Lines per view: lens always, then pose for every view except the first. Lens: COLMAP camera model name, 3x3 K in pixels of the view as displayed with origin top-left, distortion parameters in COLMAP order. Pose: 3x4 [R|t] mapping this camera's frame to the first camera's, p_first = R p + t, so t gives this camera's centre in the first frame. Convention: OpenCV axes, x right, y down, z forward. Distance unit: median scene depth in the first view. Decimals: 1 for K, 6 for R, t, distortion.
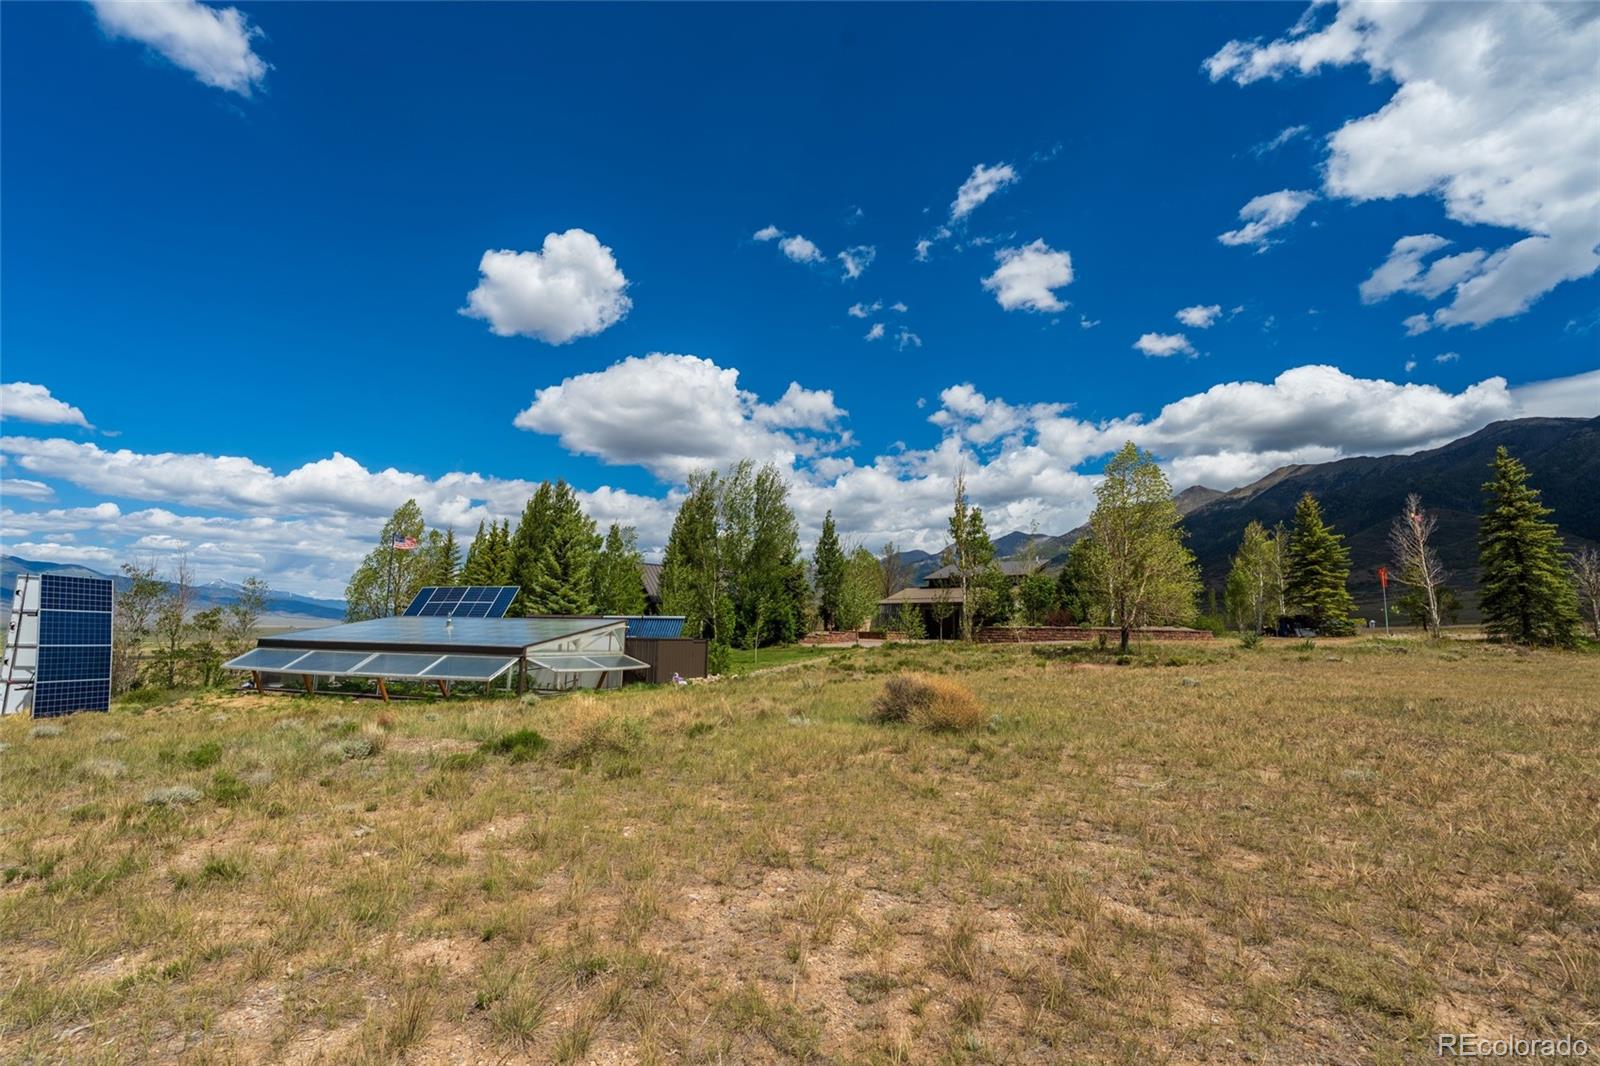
lens RADIAL K [[722.1, 0, 801.6], [0, 722.1, 533.3], [0, 0, 1]] dist [0.001123, -0.000058]
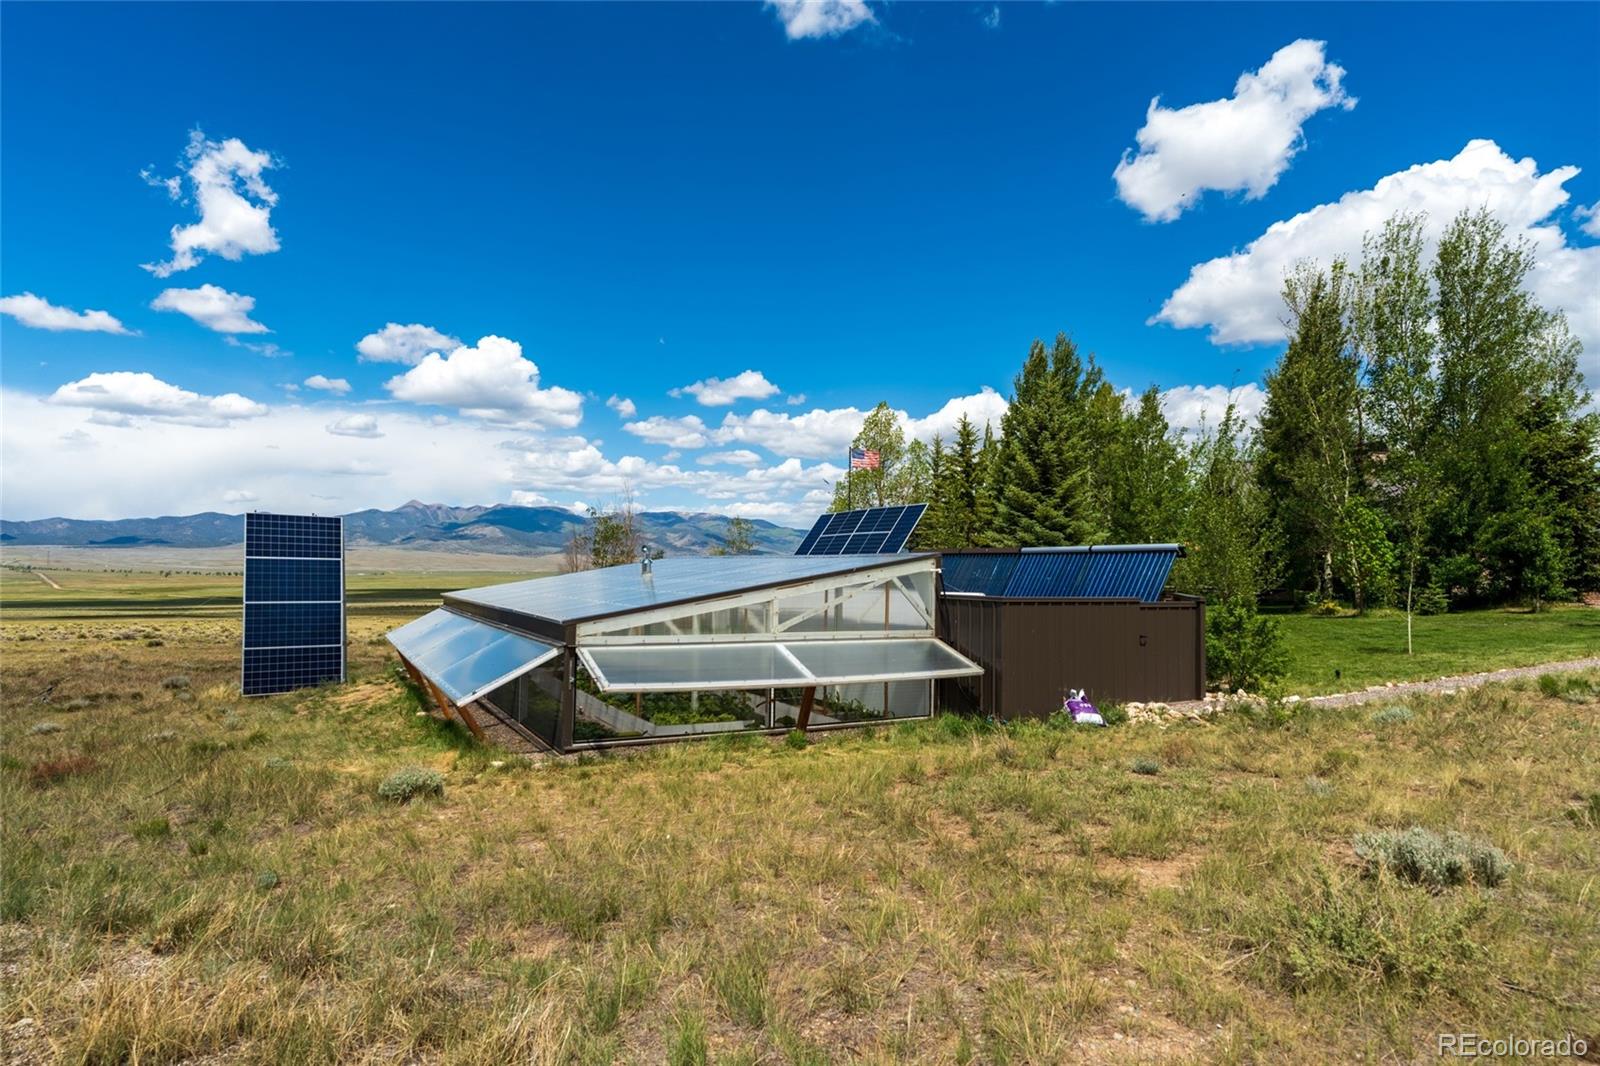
lens RADIAL K [[895.7, 0, 799.7], [0, 895.7, 495.1], [0, 0, 1]] dist [-0.011739, 0.000057]
pose [[0.721584, -0.068620, -0.688917, 0.053197], [0.100025, 0.994969, 0.005664, 0.076326], [0.685063, -0.072997, 0.724818, 0.583912]]
